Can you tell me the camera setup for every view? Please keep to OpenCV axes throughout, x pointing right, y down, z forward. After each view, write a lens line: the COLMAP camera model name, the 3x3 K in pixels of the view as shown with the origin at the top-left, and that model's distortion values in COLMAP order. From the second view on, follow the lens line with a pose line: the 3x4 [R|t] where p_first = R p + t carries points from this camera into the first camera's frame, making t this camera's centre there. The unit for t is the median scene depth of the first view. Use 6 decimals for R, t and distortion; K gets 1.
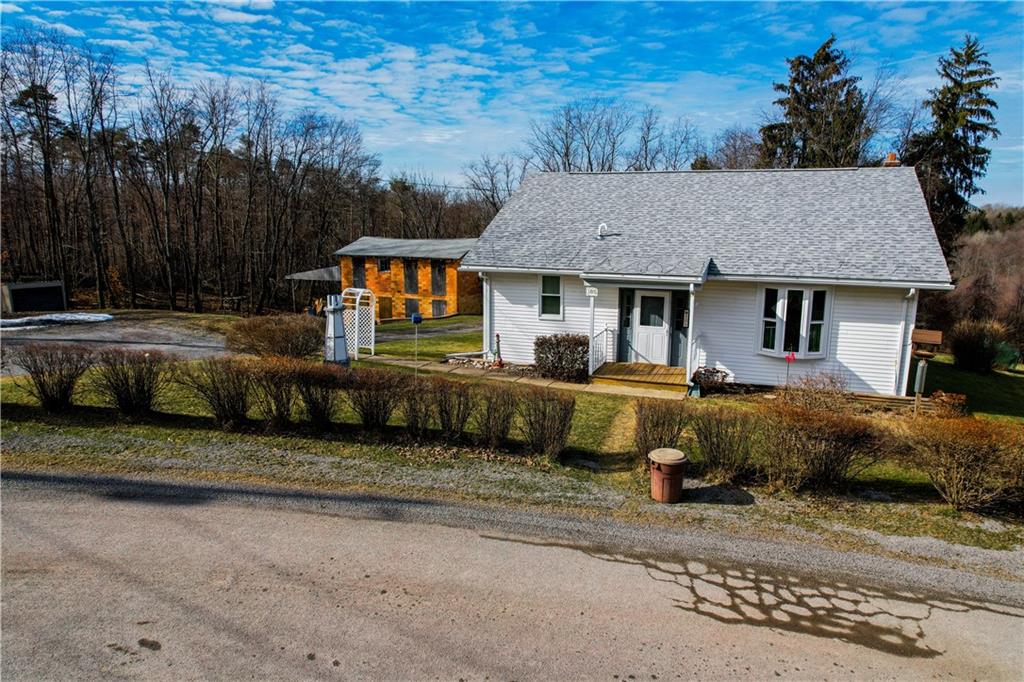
lens RADIAL K [[656.0, 0, 514.2], [0, 656.0, 336.4], [0, 0, 1]] dist [-0.078990, 0.068154]
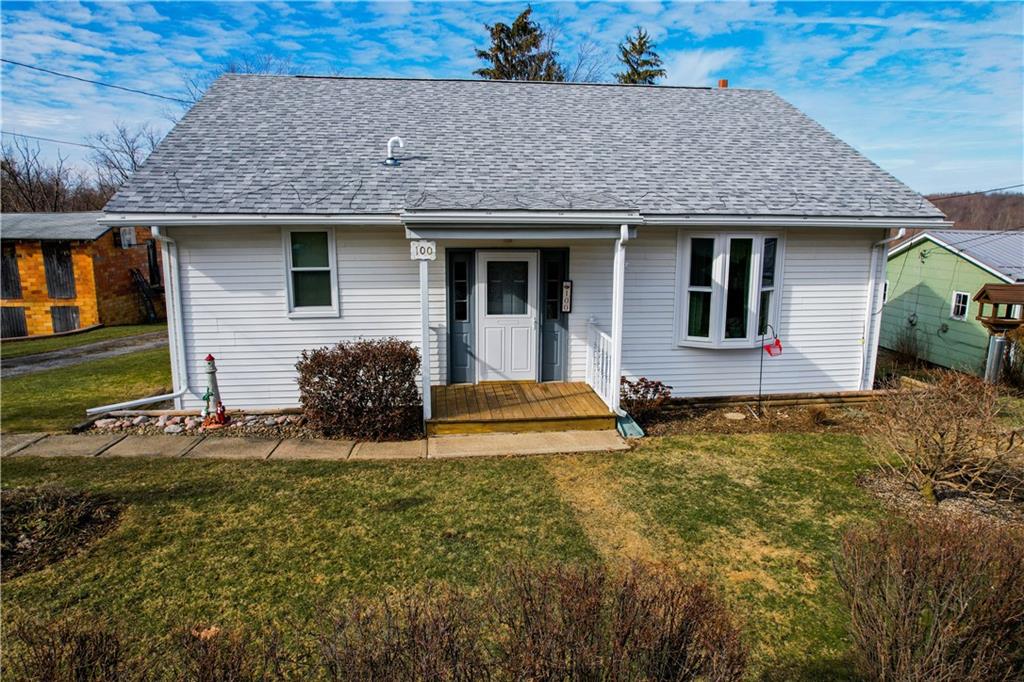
lens RADIAL K [[656.0, 0, 514.2], [0, 656.0, 336.4], [0, 0, 1]] dist [-0.078990, 0.068154]
pose [[0.879084, -0.085280, 0.468977, -0.047630], [0.083720, 0.996195, 0.024220, -0.009378], [-0.469258, 0.017971, 0.882878, 0.469116]]
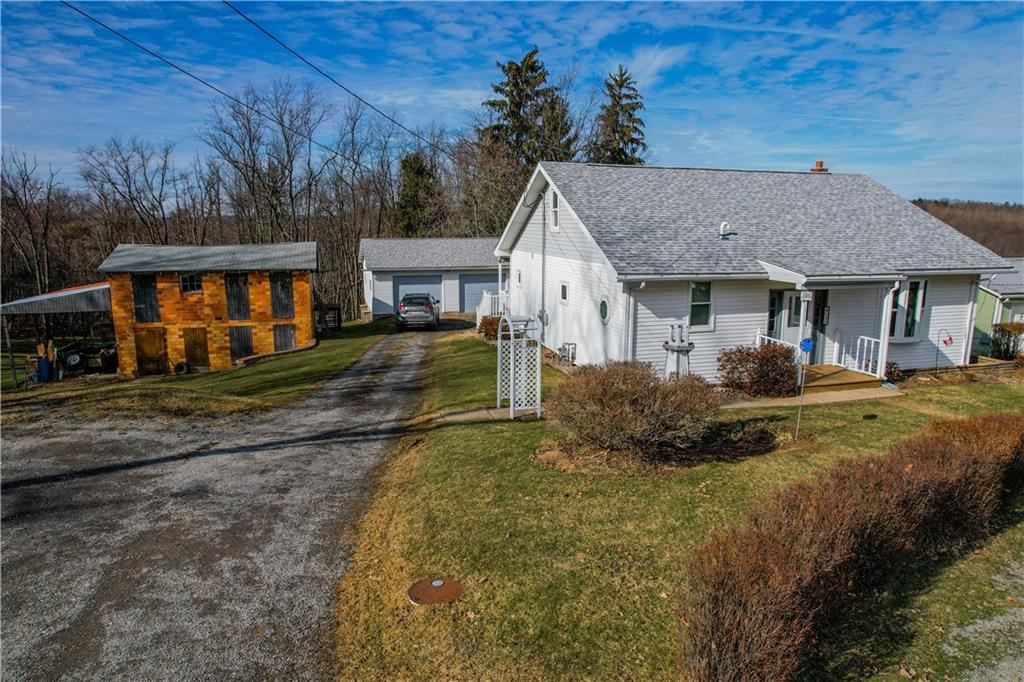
lens RADIAL K [[656.0, 0, 514.2], [0, 656.0, 336.4], [0, 0, 1]] dist [-0.078990, 0.068154]
pose [[0.796121, -0.107976, 0.595427, -0.663581], [0.106776, 0.993579, 0.037411, -0.077973], [-0.595643, 0.033794, 0.802538, 0.444103]]
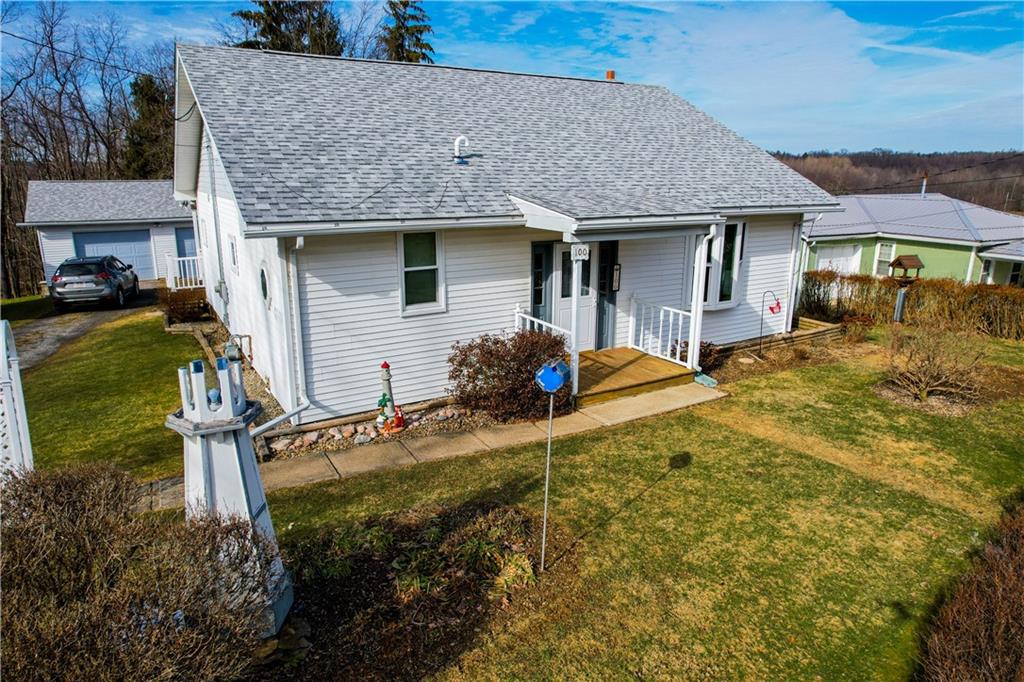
lens RADIAL K [[656.0, 0, 514.2], [0, 656.0, 336.4], [0, 0, 1]] dist [-0.078990, 0.068154]
pose [[0.605316, -0.200164, 0.770407, -0.318704], [0.135992, 0.979642, 0.147676, -0.076575], [-0.784283, 0.015379, 0.620213, 0.602689]]
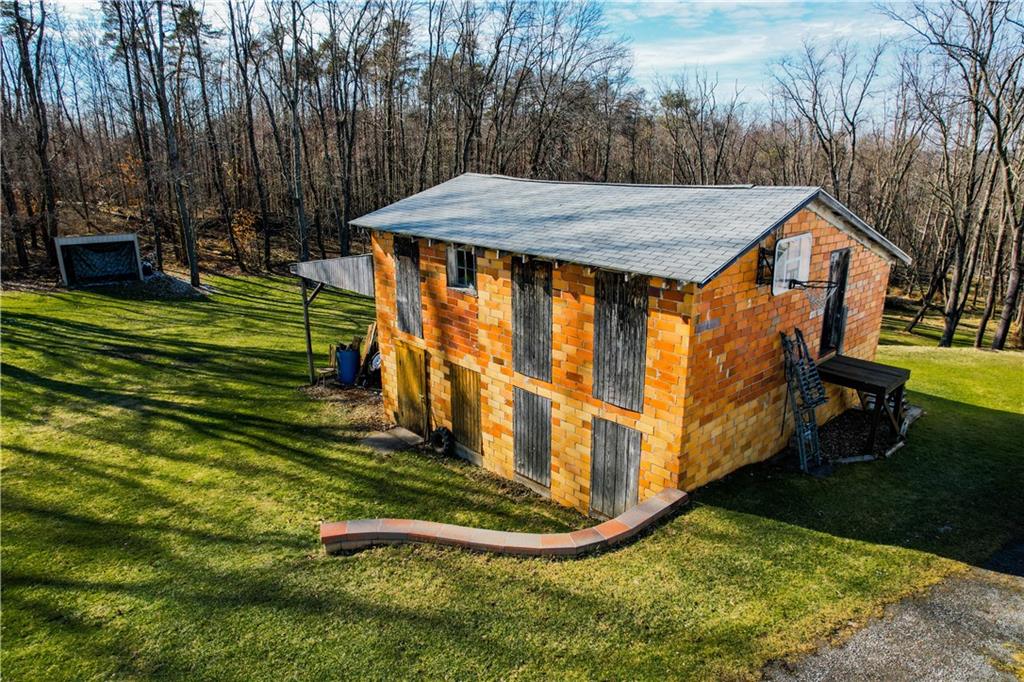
lens RADIAL K [[656.0, 0, 514.2], [0, 656.0, 336.4], [0, 0, 1]] dist [-0.078990, 0.068154]
pose [[0.907852, 0.109281, -0.404799, -0.091962], [-0.068999, 0.991214, 0.112847, -0.220394], [0.413574, -0.074517, 0.907416, 1.402977]]
